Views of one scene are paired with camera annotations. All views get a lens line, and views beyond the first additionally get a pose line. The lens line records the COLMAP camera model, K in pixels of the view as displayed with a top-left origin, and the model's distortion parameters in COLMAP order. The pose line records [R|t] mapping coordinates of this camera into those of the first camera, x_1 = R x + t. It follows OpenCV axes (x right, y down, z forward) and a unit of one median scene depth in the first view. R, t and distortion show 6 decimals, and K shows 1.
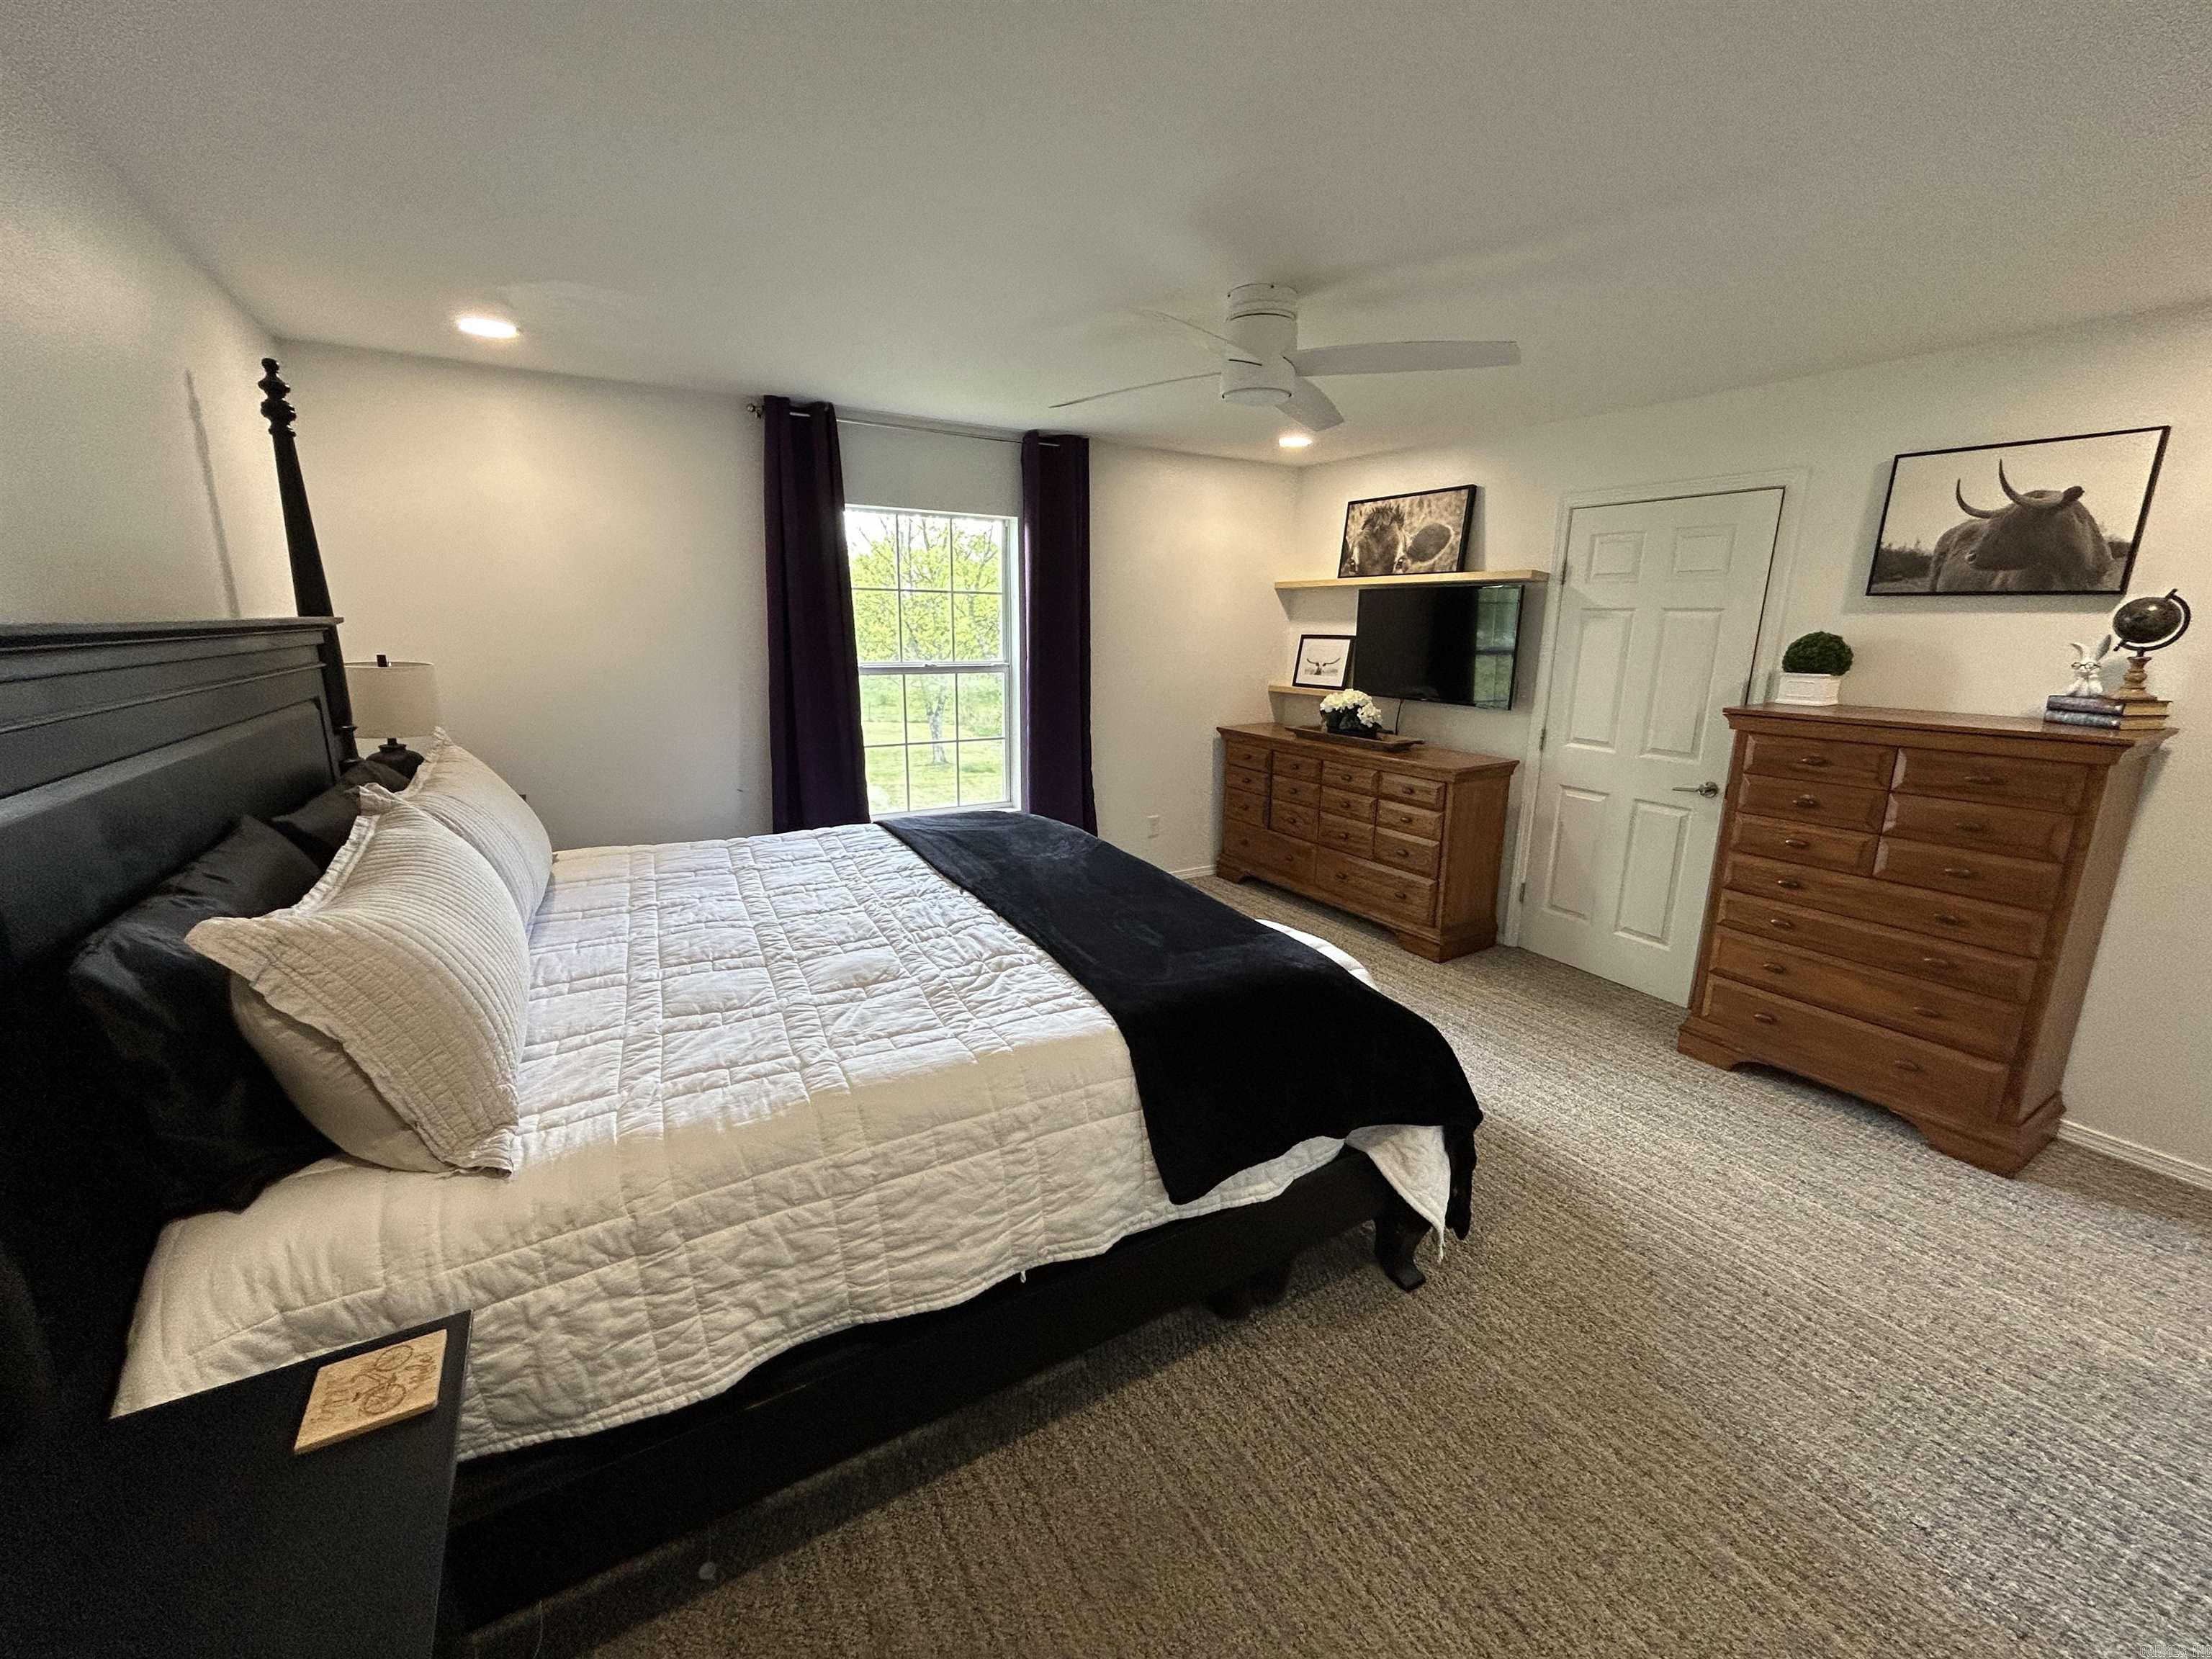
lens RADIAL K [[896.0, 0, 1098.7], [0, 896.0, 822.8], [0, 0, 1]] dist [-0.001400, 0.000687]
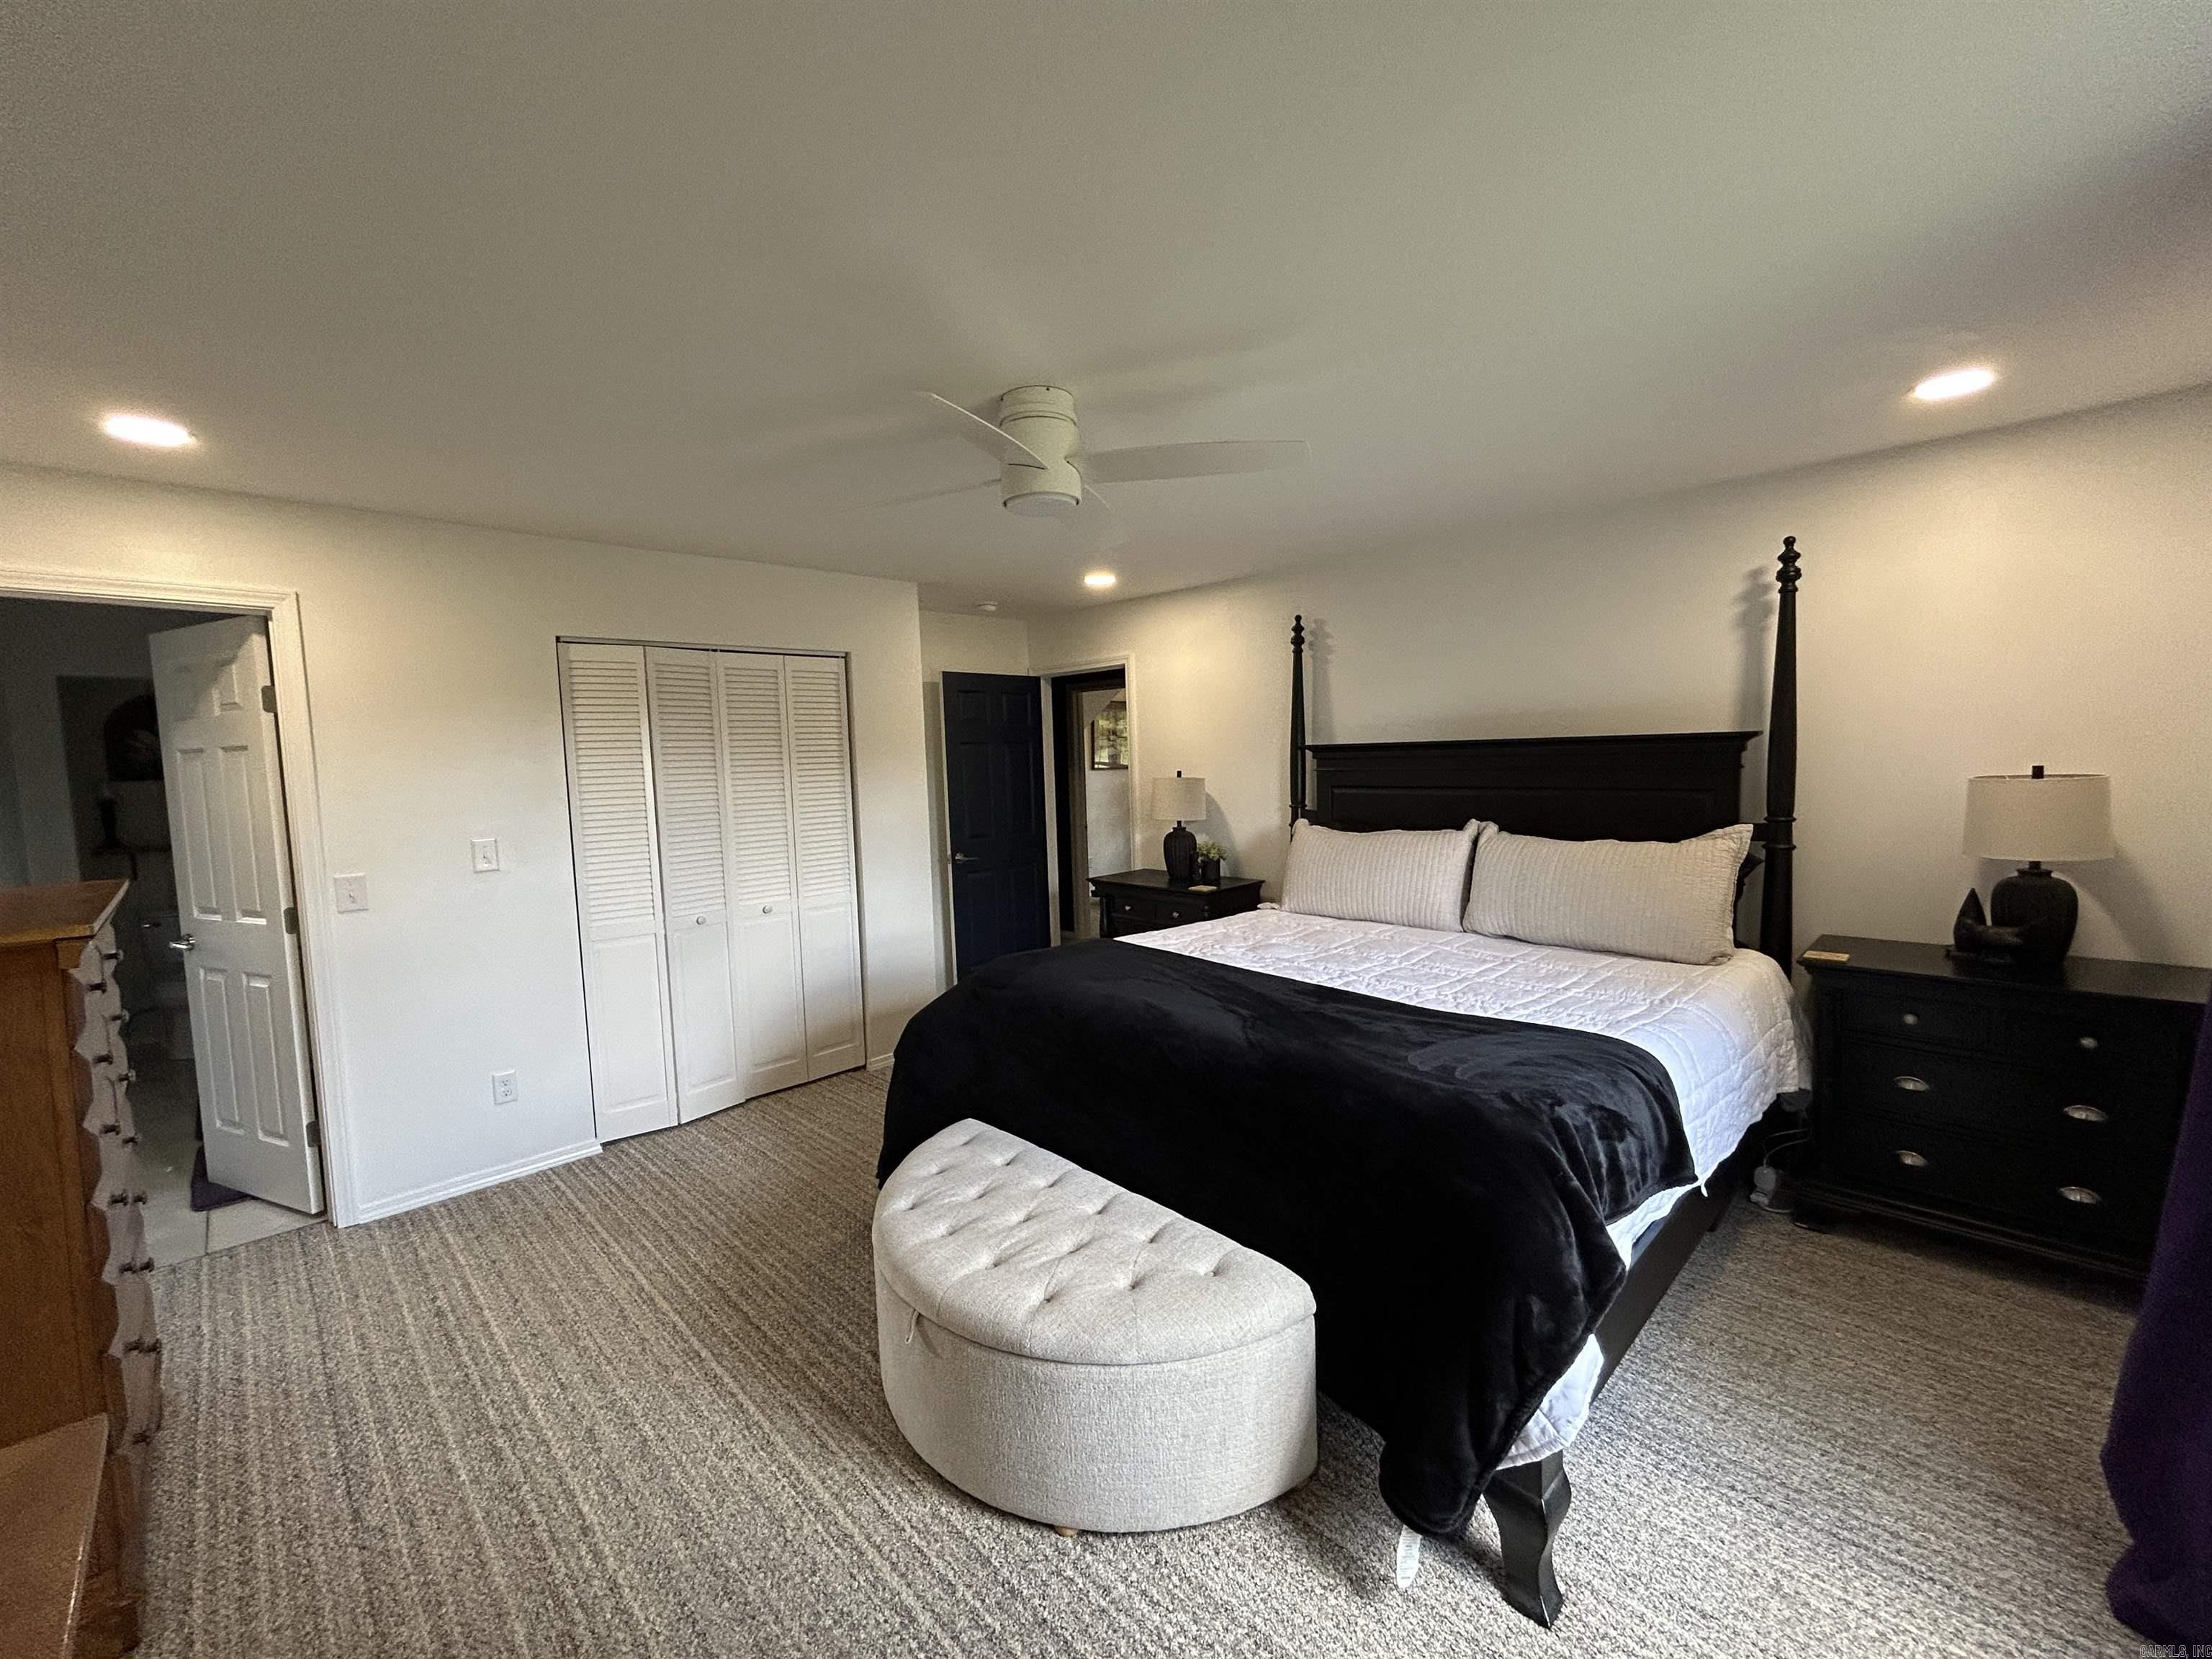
lens RADIAL K [[896.0, 0, 1105.1], [0, 896.0, 813.6], [0, 0, 1]] dist [-0.001400, 0.000687]
pose [[-0.971419, 0.036289, -0.234582, 0.461793], [-0.032827, 0.958211, 0.284172, -0.593869], [0.235091, 0.283750, -0.929633, 2.651065]]
